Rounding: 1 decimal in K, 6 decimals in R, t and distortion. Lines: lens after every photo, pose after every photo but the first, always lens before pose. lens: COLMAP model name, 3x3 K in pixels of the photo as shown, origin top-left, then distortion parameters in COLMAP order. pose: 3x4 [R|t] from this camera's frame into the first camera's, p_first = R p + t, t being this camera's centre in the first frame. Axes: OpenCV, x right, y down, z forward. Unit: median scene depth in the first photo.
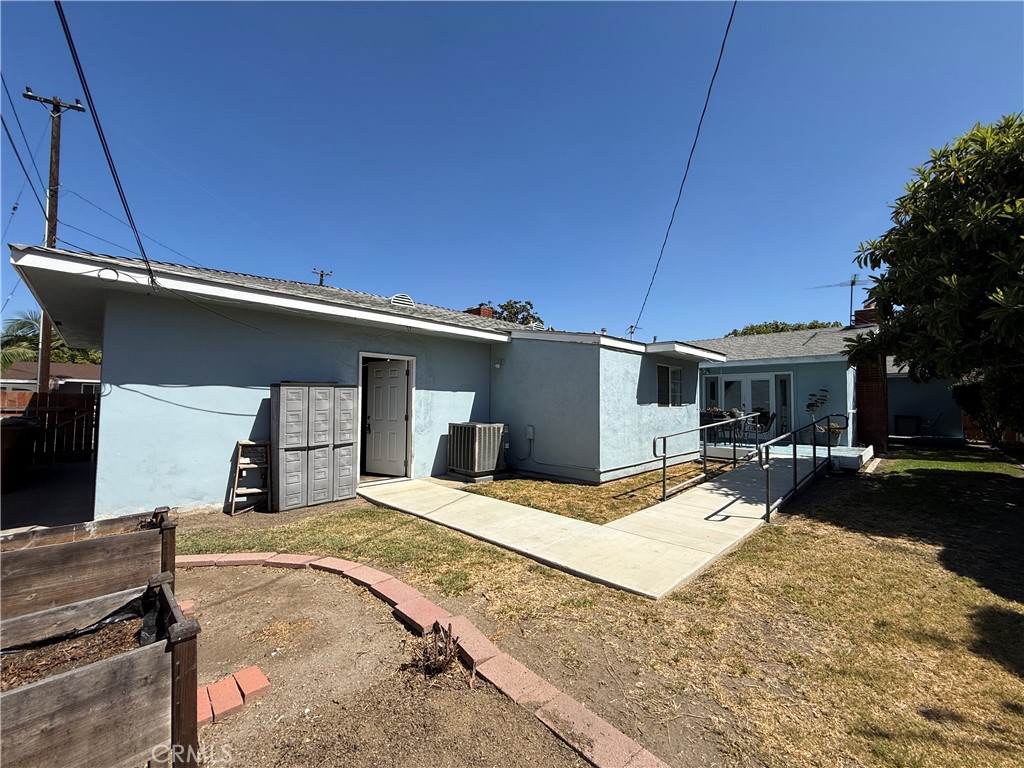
lens RADIAL K [[408.4, 0, 506.9], [0, 408.4, 384.4], [0, 0, 1]] dist [-0.000009, -0.000045]
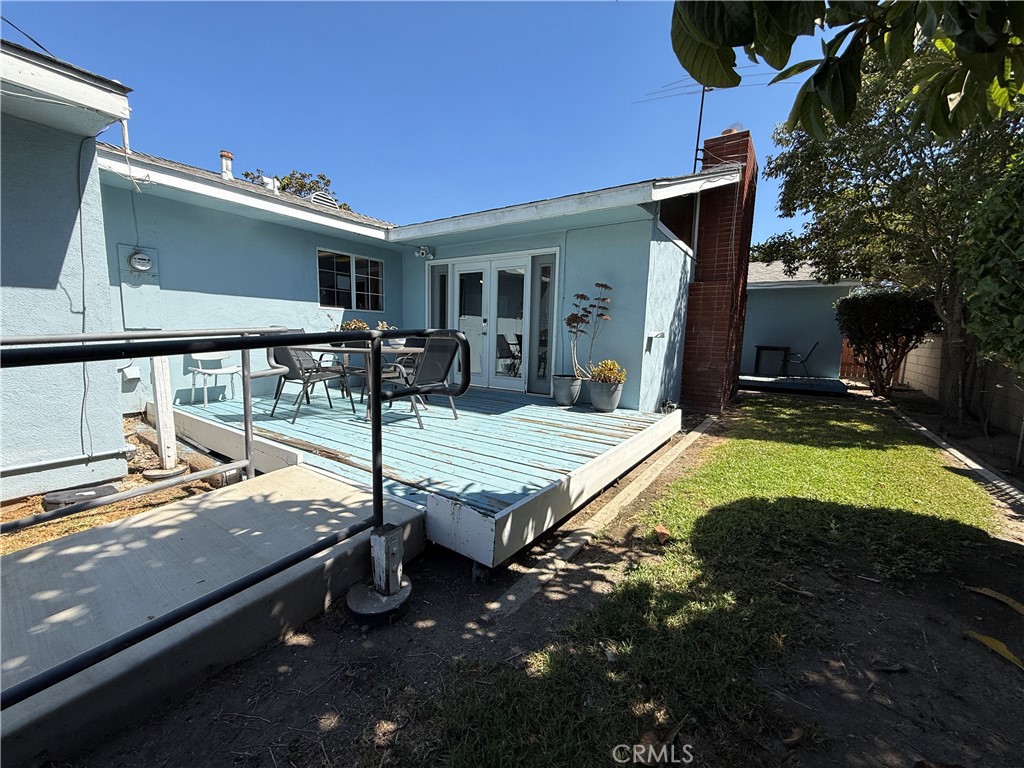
lens RADIAL K [[408.4, 0, 514.6], [0, 408.4, 383.2], [0, 0, 1]] dist [-0.000009, -0.000045]
pose [[0.983003, -0.009584, 0.183339, 0.522762], [-0.021002, 0.986210, 0.164158, 0.042413], [-0.182384, -0.165219, 0.969247, 0.497775]]
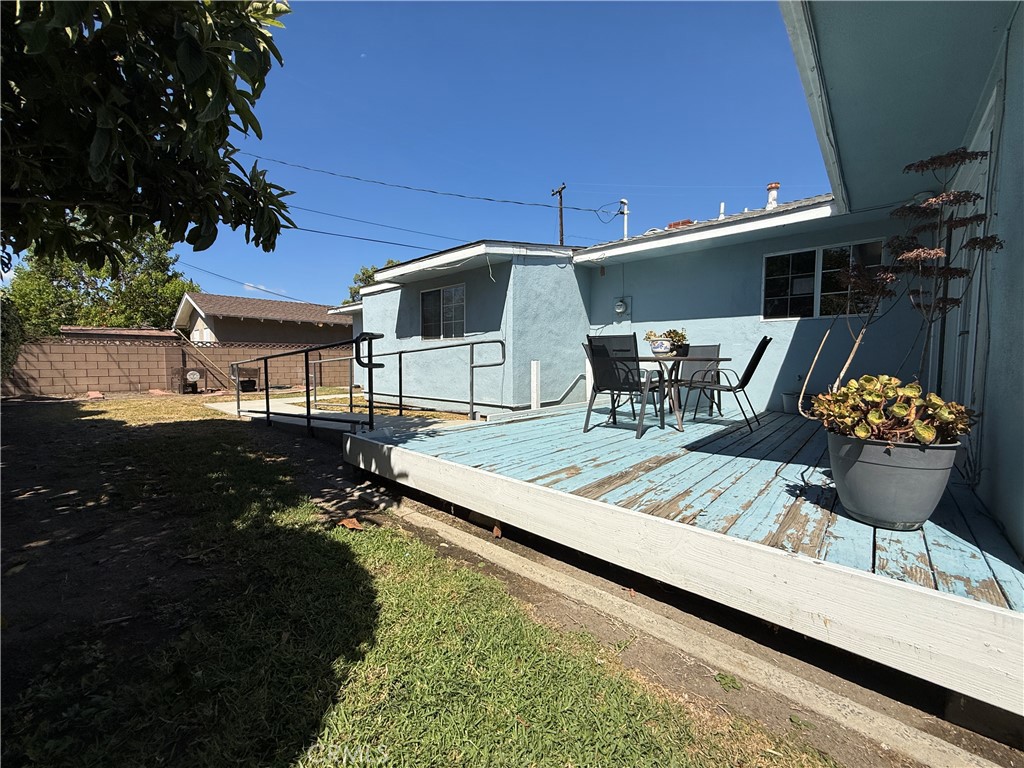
lens RADIAL K [[408.4, 0, 510.8], [0, 408.4, 388.5], [0, 0, 1]] dist [-0.000009, -0.000045]
pose [[0.049514, 0.059211, -0.997017, 0.843421], [0.042589, 0.997208, 0.061338, 0.075615], [0.997865, -0.045499, 0.046854, 0.754737]]
